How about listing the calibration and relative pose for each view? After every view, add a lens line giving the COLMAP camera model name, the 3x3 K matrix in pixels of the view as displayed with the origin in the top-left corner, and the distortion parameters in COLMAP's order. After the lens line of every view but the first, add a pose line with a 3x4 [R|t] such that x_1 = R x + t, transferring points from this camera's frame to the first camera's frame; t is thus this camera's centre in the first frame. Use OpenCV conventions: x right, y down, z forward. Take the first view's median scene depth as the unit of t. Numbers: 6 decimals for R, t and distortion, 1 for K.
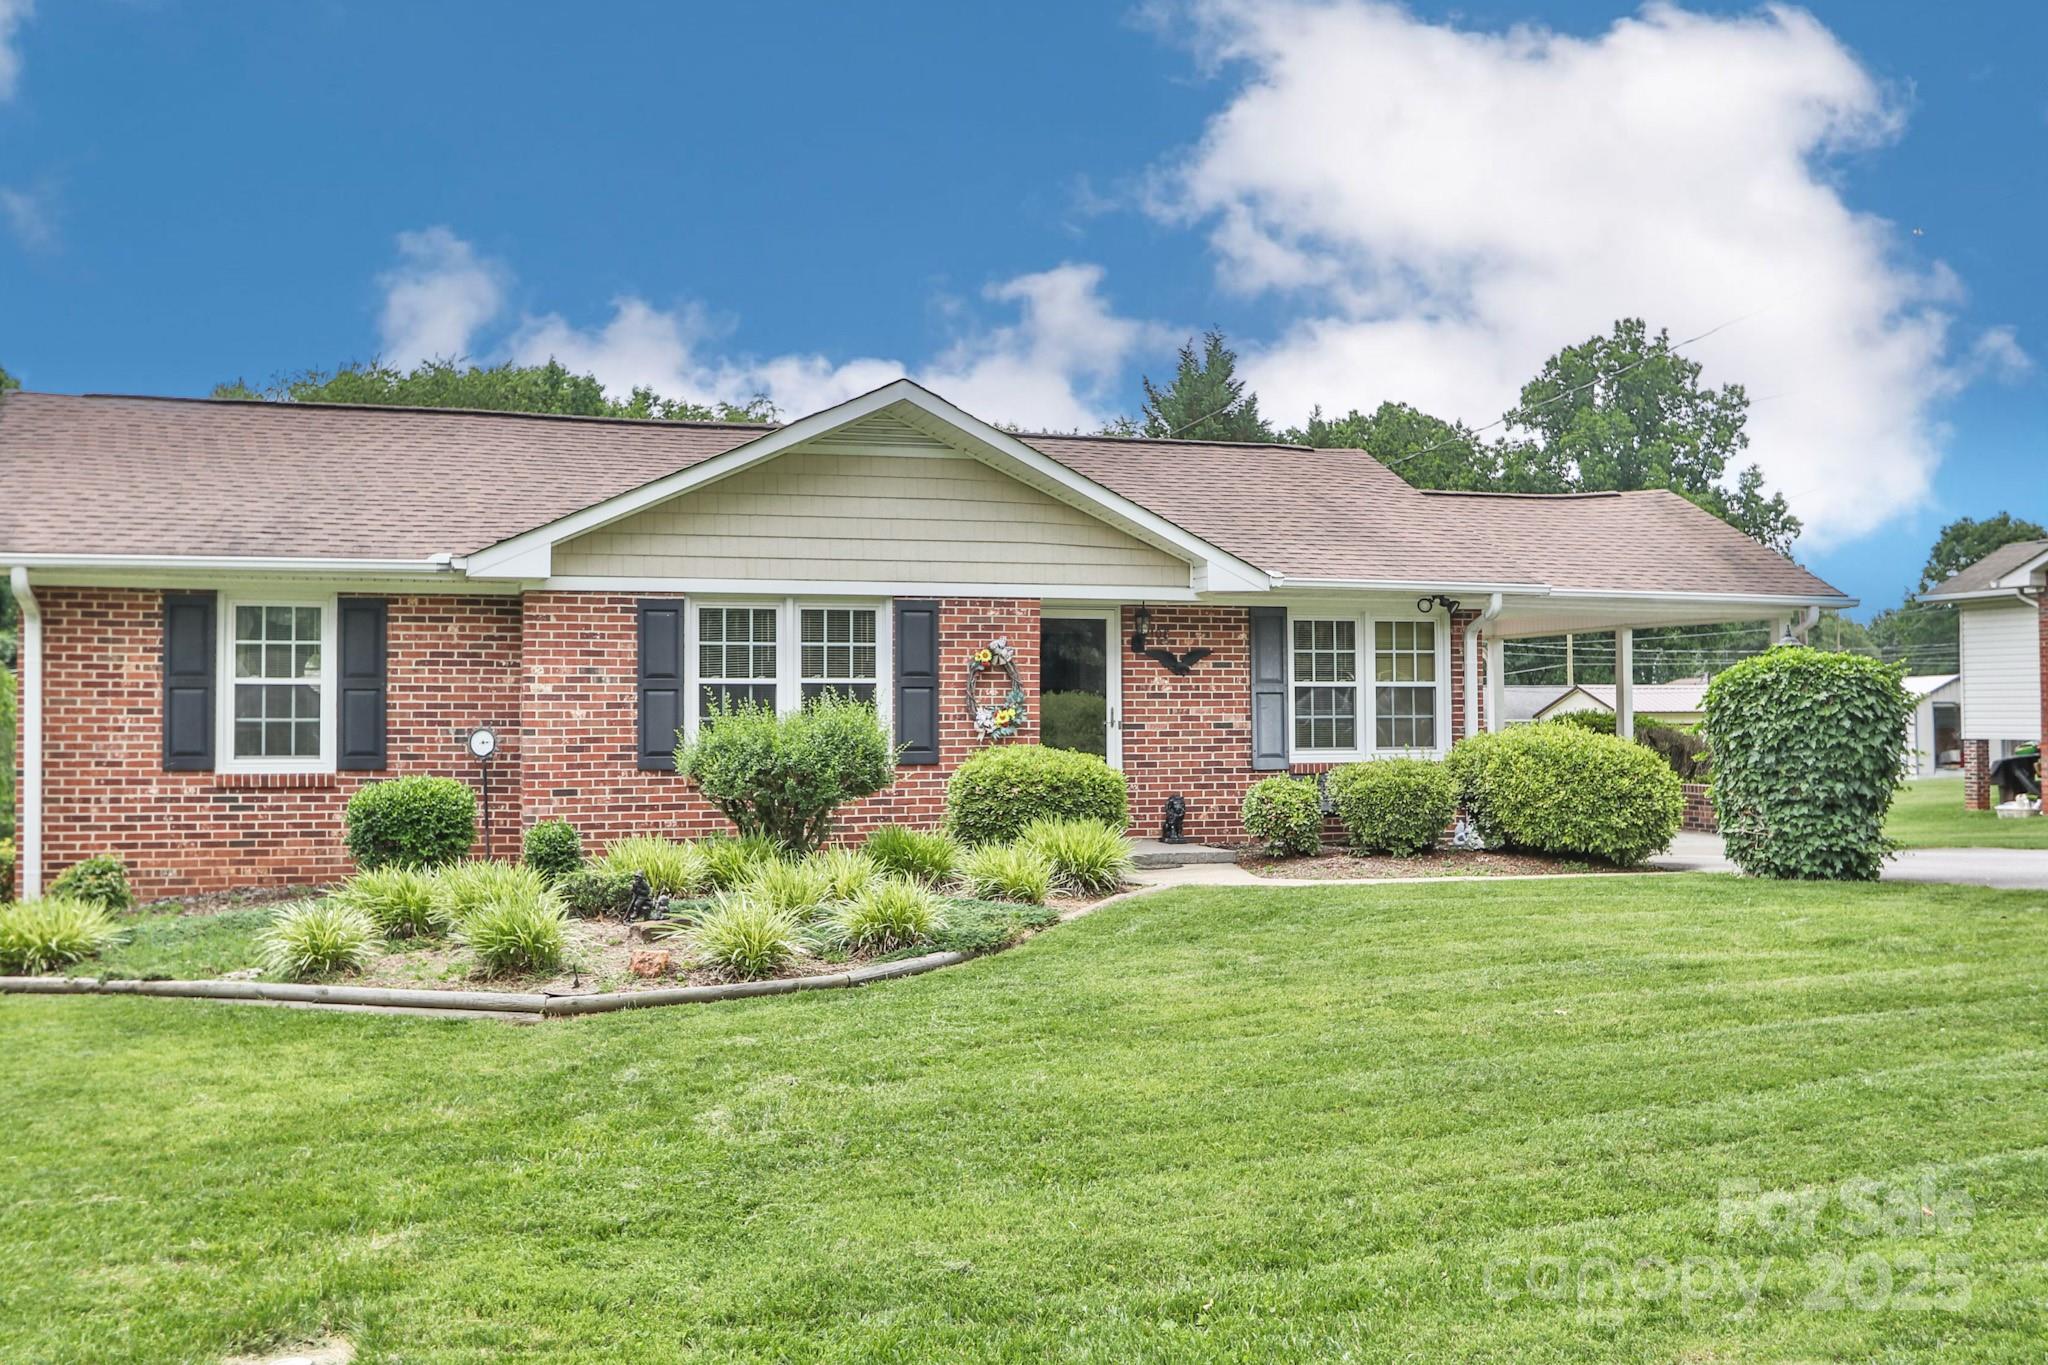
lens RADIAL K [[1934.5, 0, 1013.5], [0, 1934.5, 672.6], [0, 0, 1]] dist [-0.007064, 0.024944]
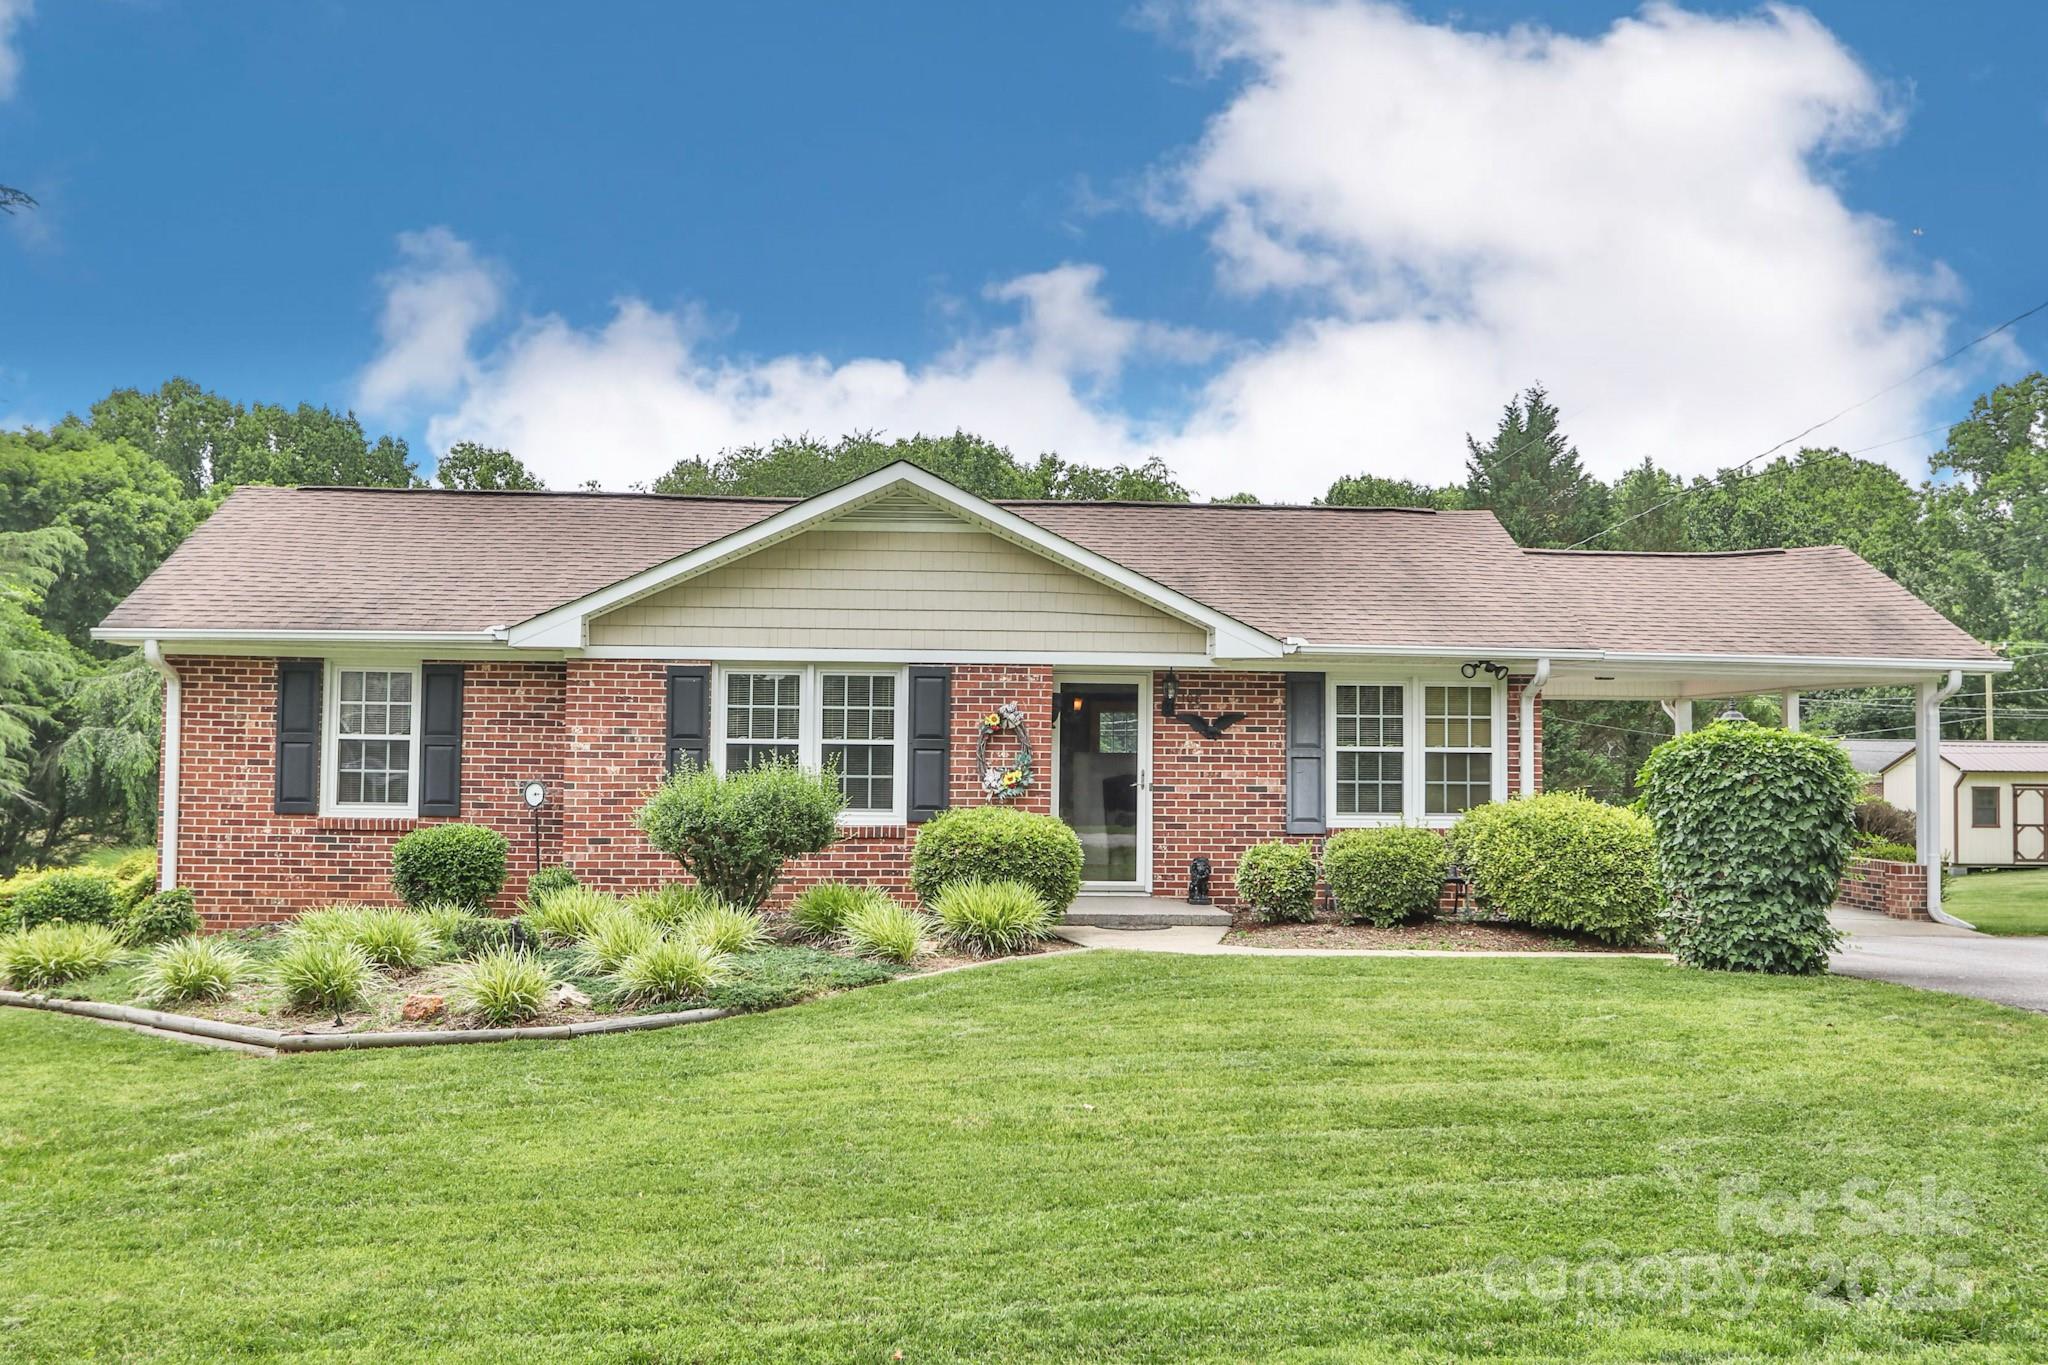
lens RADIAL K [[1823.5, 0, 994.7], [0, 1823.5, 675.0], [0, 0, 1]] dist [-0.022268, 0.060073]
pose [[0.968742, 0.002989, -0.248054, 0.243075], [-0.008528, 0.999738, -0.021259, -0.012588], [0.247926, 0.022710, 0.968513, 0.044077]]
